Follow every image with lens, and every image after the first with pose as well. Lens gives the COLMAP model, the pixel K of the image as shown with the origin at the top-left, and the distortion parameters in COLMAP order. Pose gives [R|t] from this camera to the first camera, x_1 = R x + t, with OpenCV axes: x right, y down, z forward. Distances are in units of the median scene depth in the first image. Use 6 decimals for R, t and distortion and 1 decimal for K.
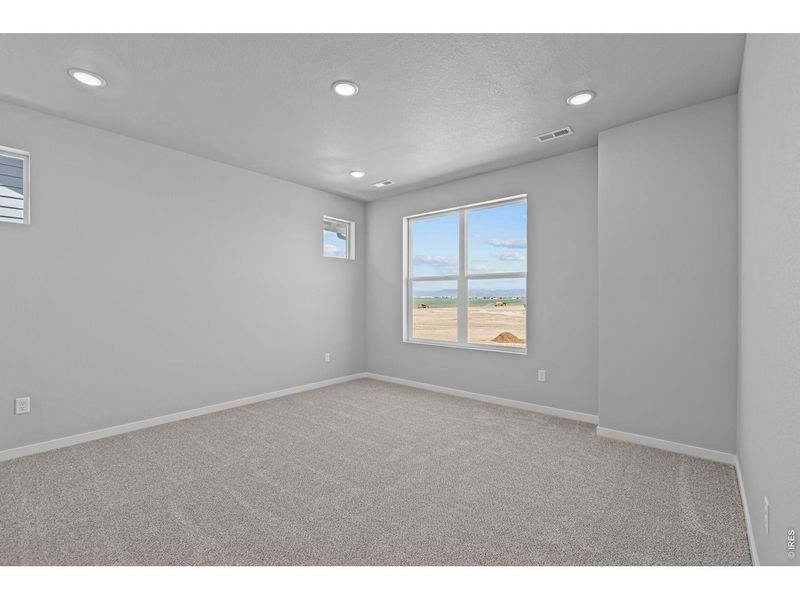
lens RADIAL K [[358.8, 0, 400.8], [0, 358.8, 296.2], [0, 0, 1]] dist [0.000318, 0.000546]
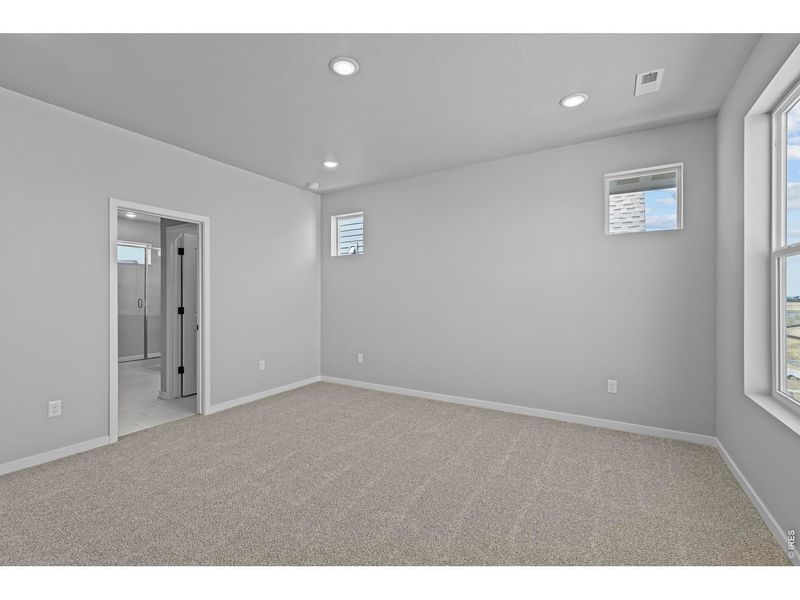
lens RADIAL K [[358.8, 0, 400.8], [0, 358.8, 296.2], [0, 0, 1]] dist [0.000318, 0.000546]
pose [[0.191750, -0.000169, -0.981444, 0.382802], [-0.009986, 0.999948, -0.002123, 0.010427], [0.981393, 0.010208, 0.191738, 0.508056]]
